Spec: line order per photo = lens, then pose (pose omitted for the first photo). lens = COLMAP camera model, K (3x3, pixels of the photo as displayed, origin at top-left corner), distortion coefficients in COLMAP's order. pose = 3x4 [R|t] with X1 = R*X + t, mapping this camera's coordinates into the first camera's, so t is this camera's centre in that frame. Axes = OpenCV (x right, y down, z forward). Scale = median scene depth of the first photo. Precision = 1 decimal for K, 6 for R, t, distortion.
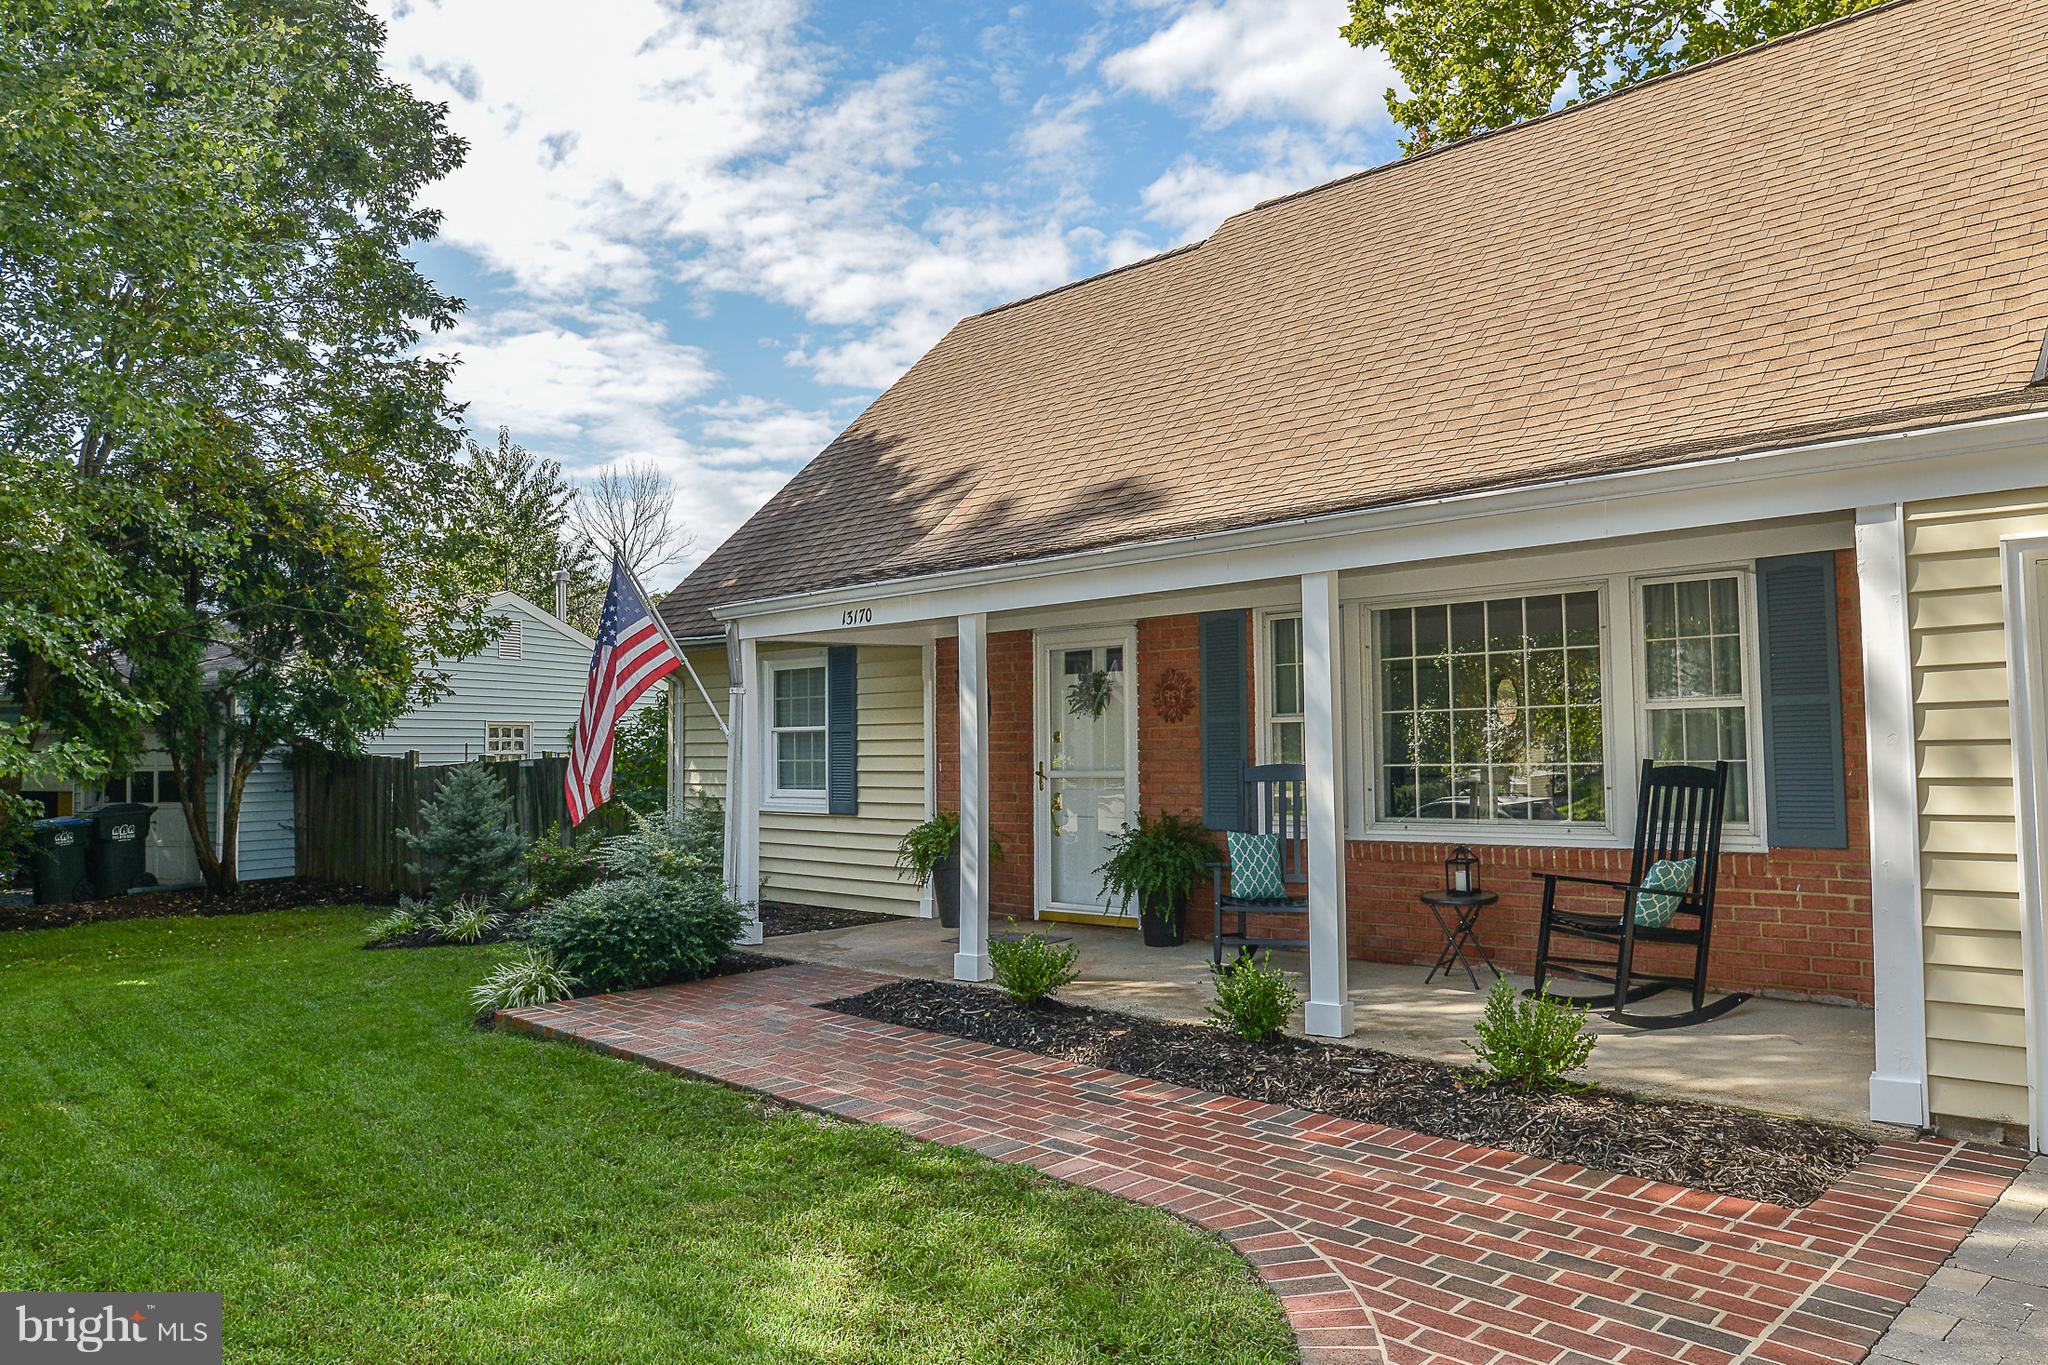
lens RADIAL K [[1467.3, 0, 1016.0], [0, 1467.3, 663.5], [0, 0, 1]] dist [-0.046657, -0.000888]
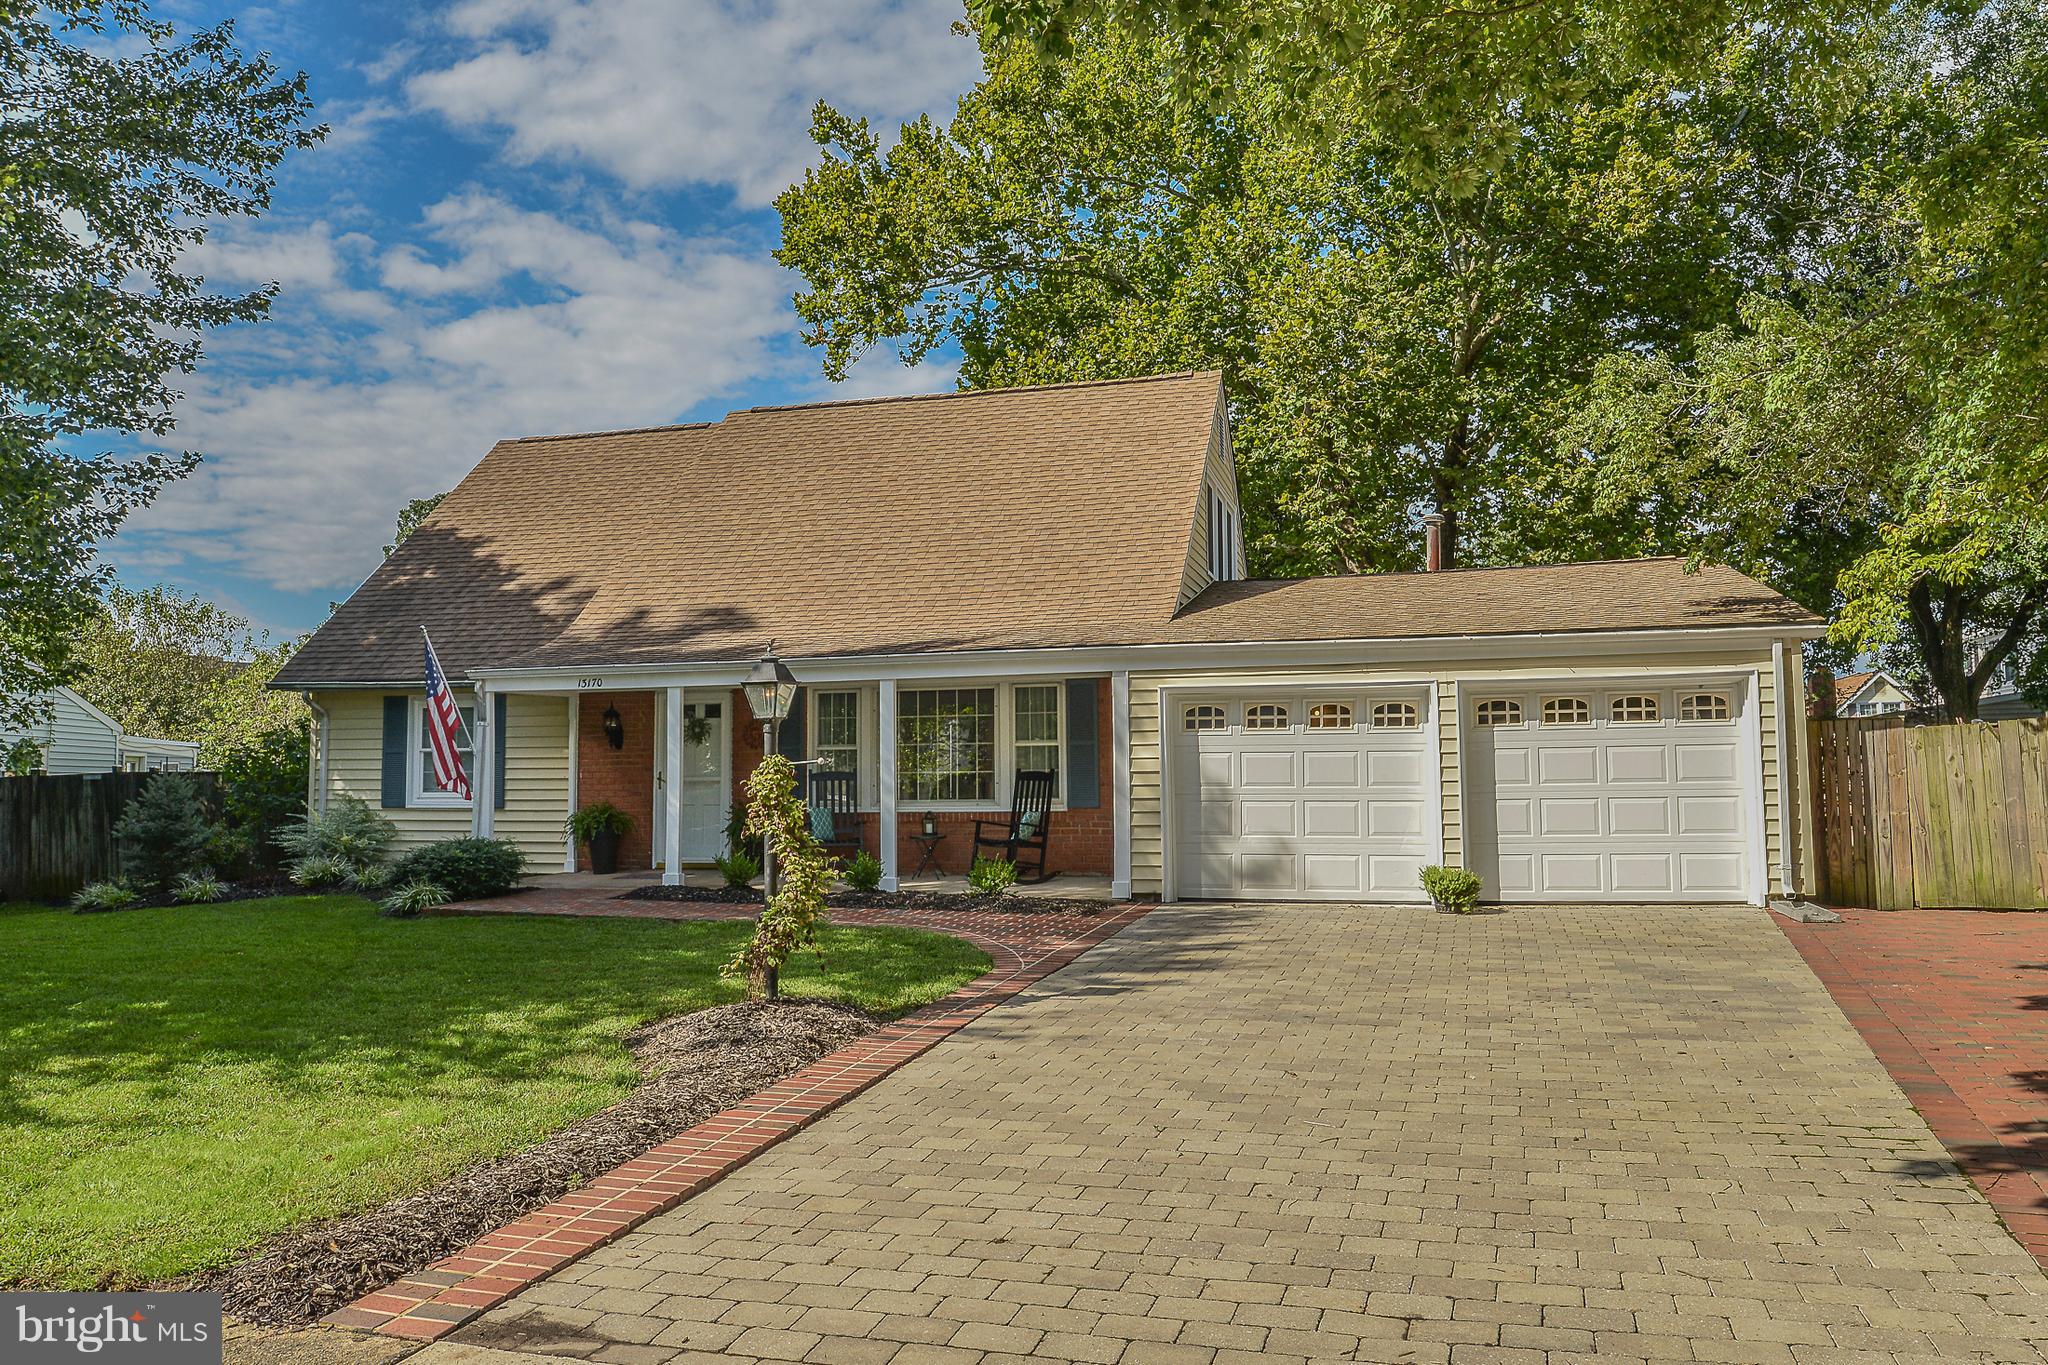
lens RADIAL K [[1539.5, 0, 1024.0], [0, 1539.5, 682.5], [0, 0, 1]] dist [-0.055474, -0.000927]
pose [[0.870018, 0.039441, 0.491440, -0.495291], [-0.033568, 0.999221, -0.020767, -0.011142], [-0.491876, 0.001571, 0.870664, -0.720115]]
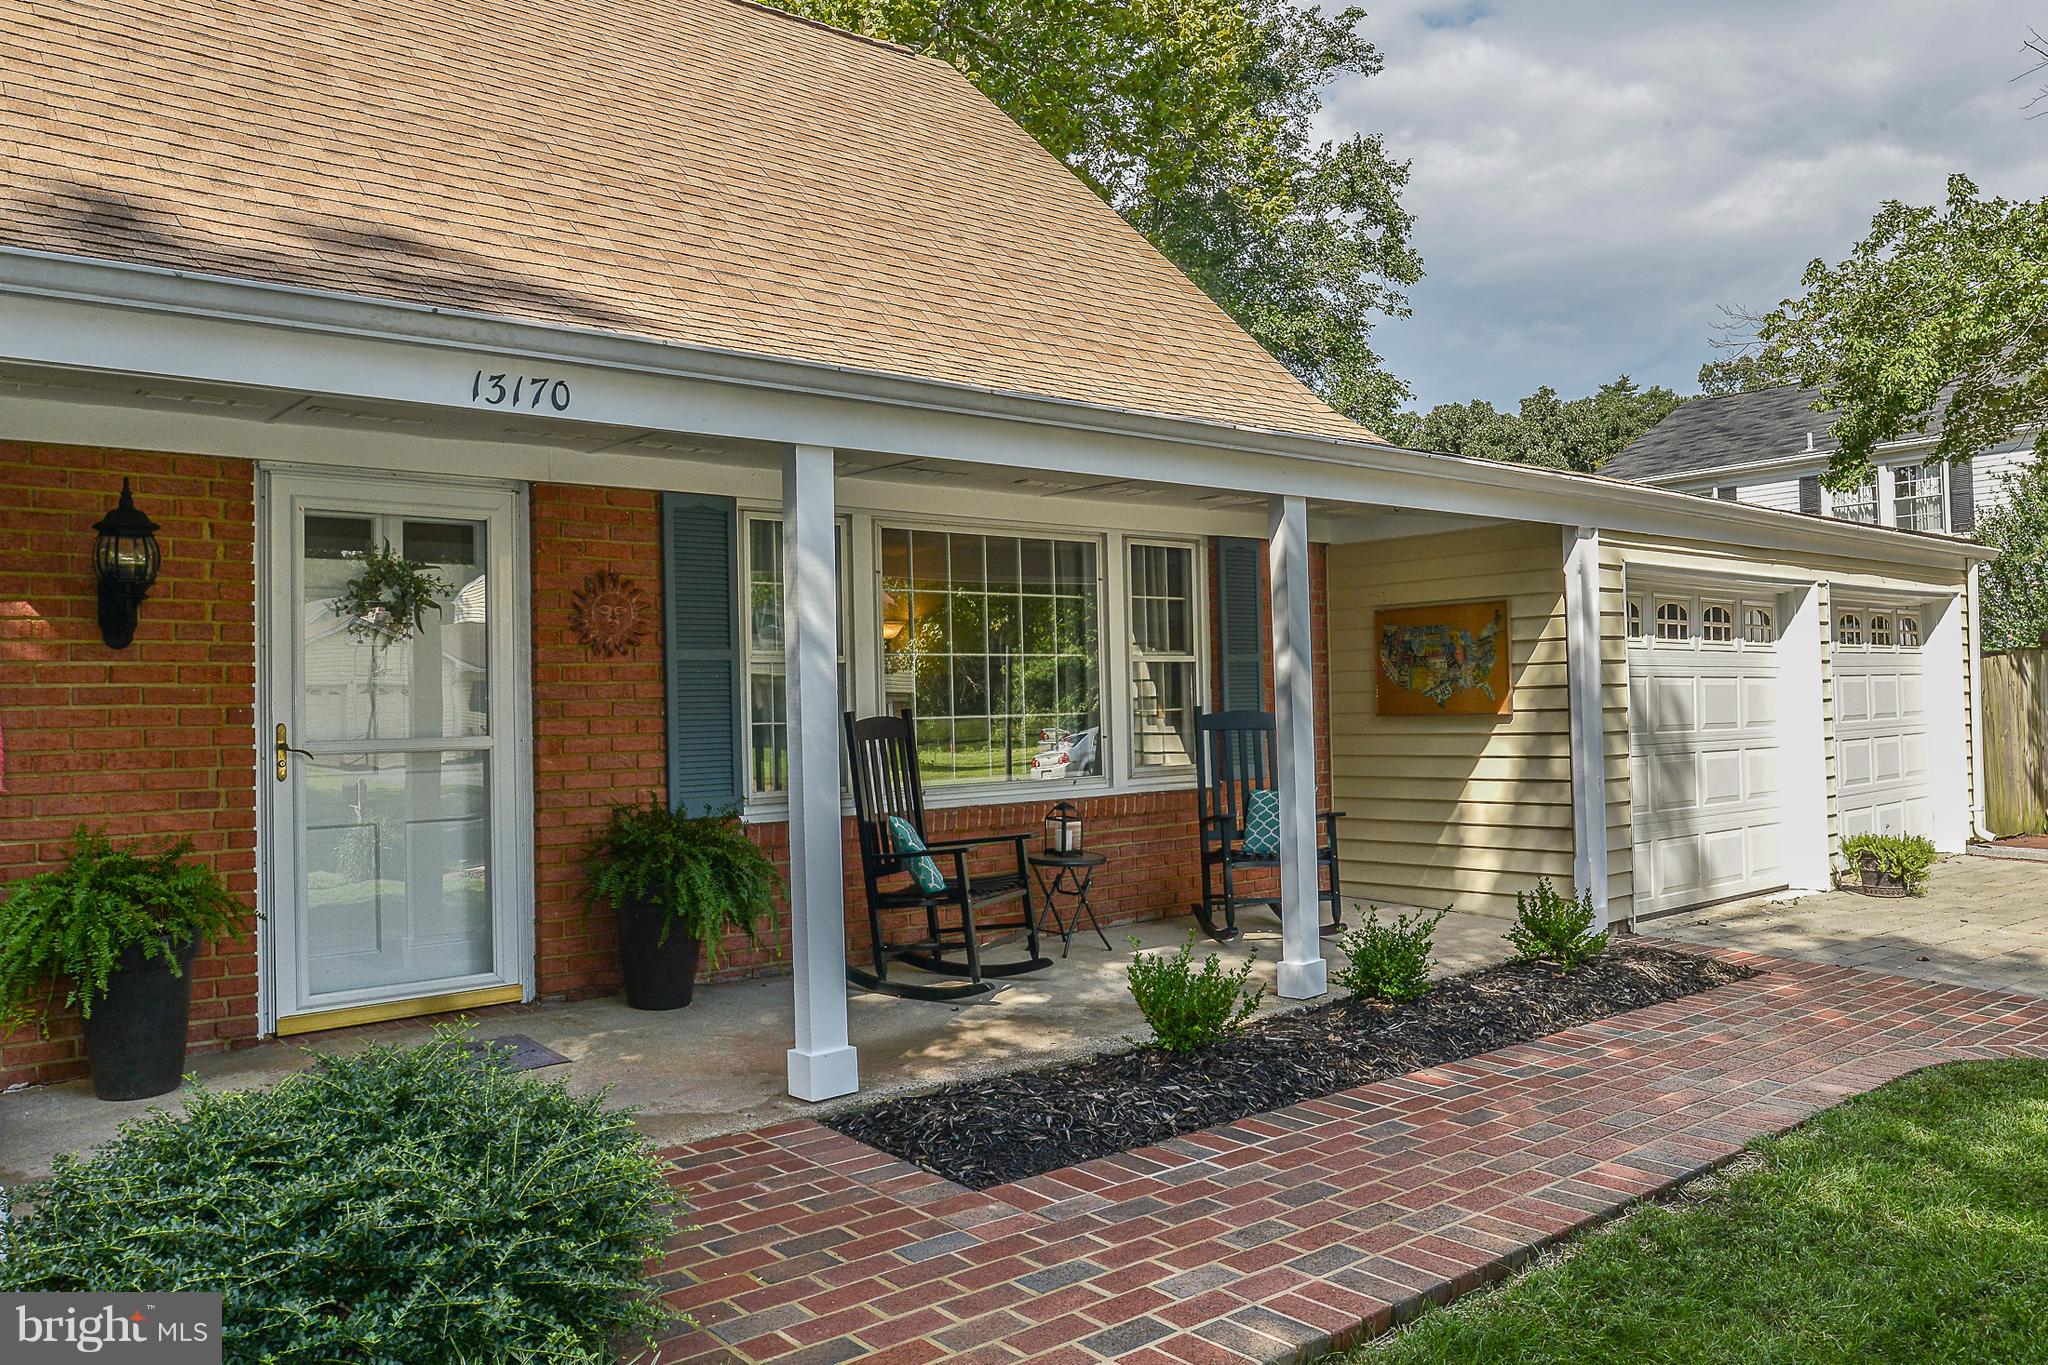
lens RADIAL K [[1539.5, 0, 1024.0], [0, 1539.5, 682.5], [0, 0, 1]] dist [-0.055474, -0.000927]
pose [[0.068749, 0.029191, 0.997207, -0.504142], [-0.040393, 0.998834, -0.026454, 0.058425], [-0.996816, -0.038461, 0.069848, 0.741774]]
